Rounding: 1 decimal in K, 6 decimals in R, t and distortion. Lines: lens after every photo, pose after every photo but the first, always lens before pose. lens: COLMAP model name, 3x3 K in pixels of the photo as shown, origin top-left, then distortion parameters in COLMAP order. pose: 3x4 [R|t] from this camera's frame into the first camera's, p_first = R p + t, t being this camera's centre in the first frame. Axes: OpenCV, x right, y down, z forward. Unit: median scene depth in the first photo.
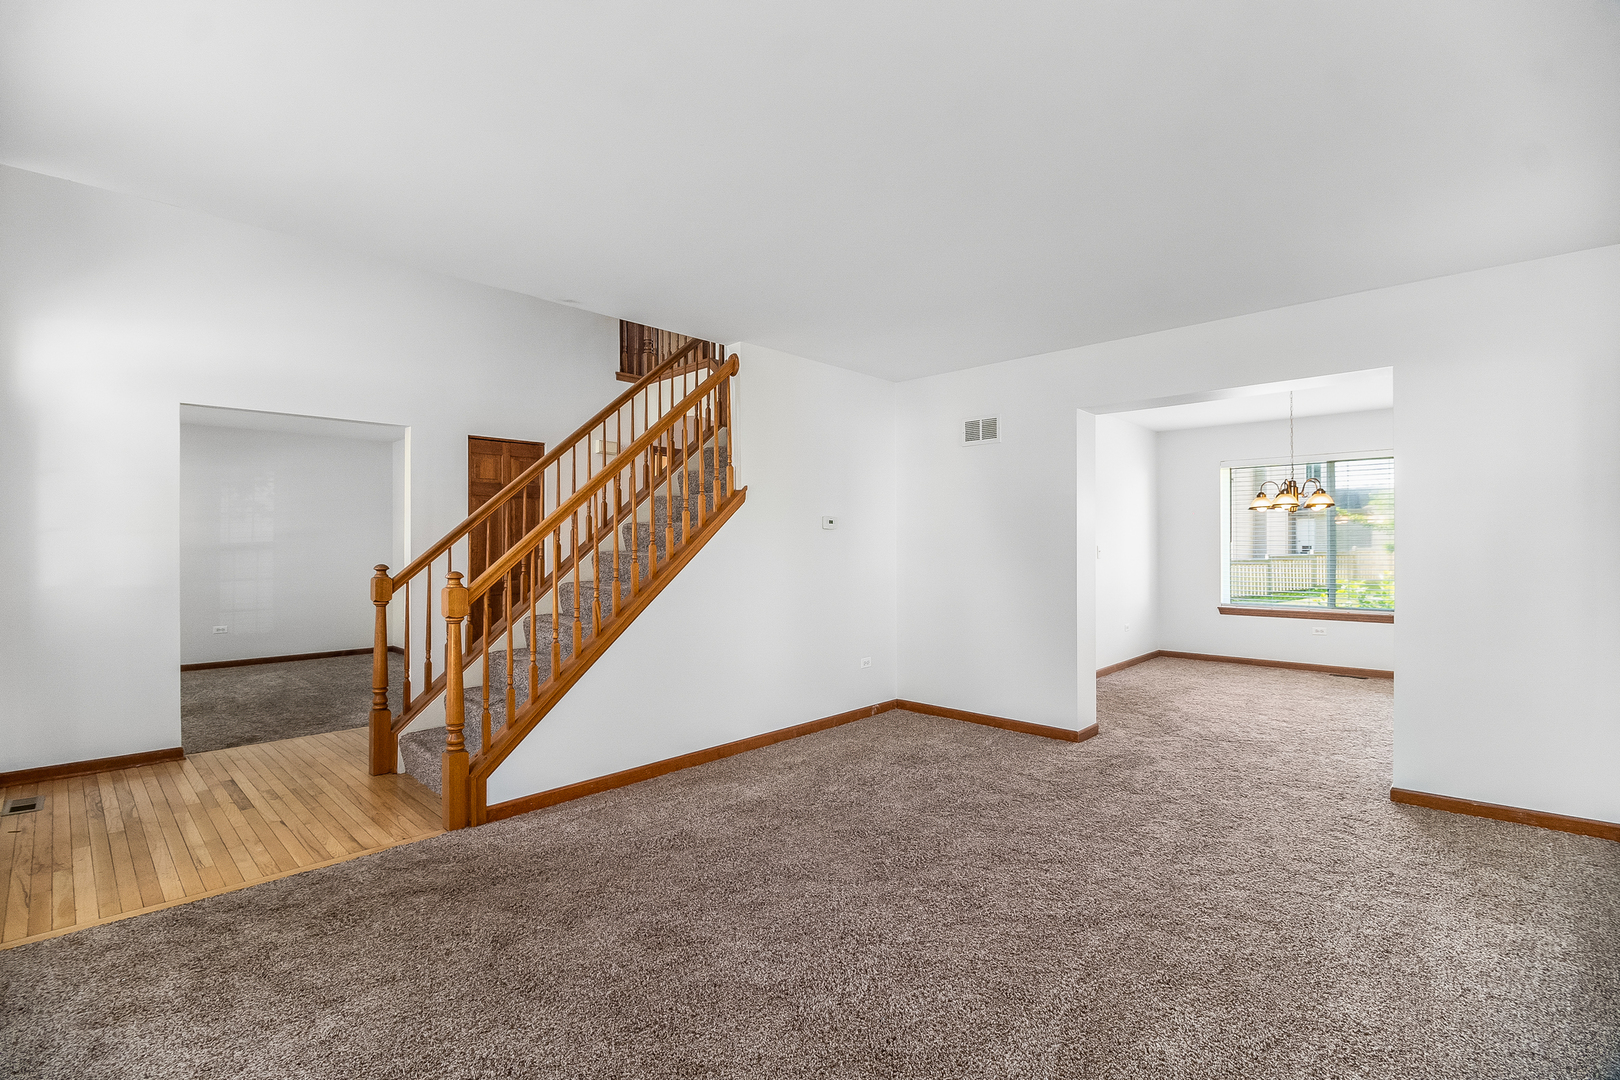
lens RADIAL K [[717.4, 0, 805.9], [0, 717.4, 521.3], [0, 0, 1]] dist [-0.003465, -0.000718]
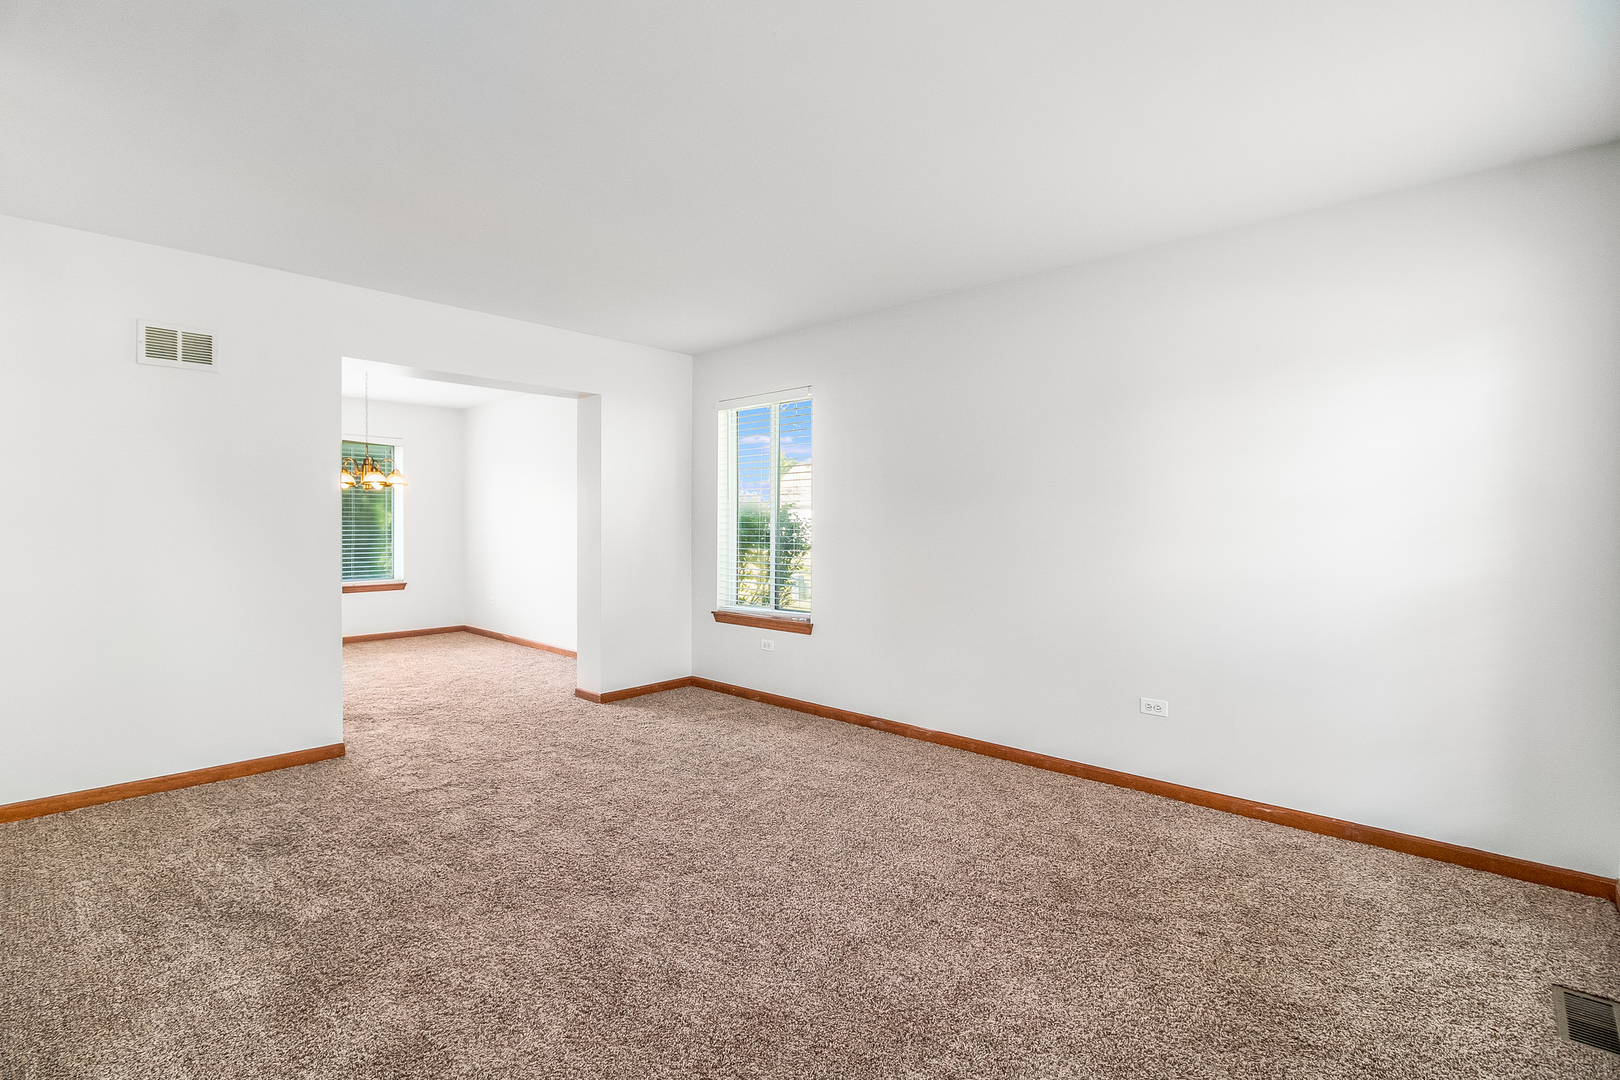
lens RADIAL K [[734.6, 0, 805.5], [0, 734.6, 527.1], [0, 0, 1]] dist [-0.015997, 0.000240]
pose [[-0.002769, -0.005354, 0.999982, -0.530684], [-0.030275, 0.999528, 0.005268, 0.022346], [-0.999538, -0.030260, -0.002930, 0.526331]]
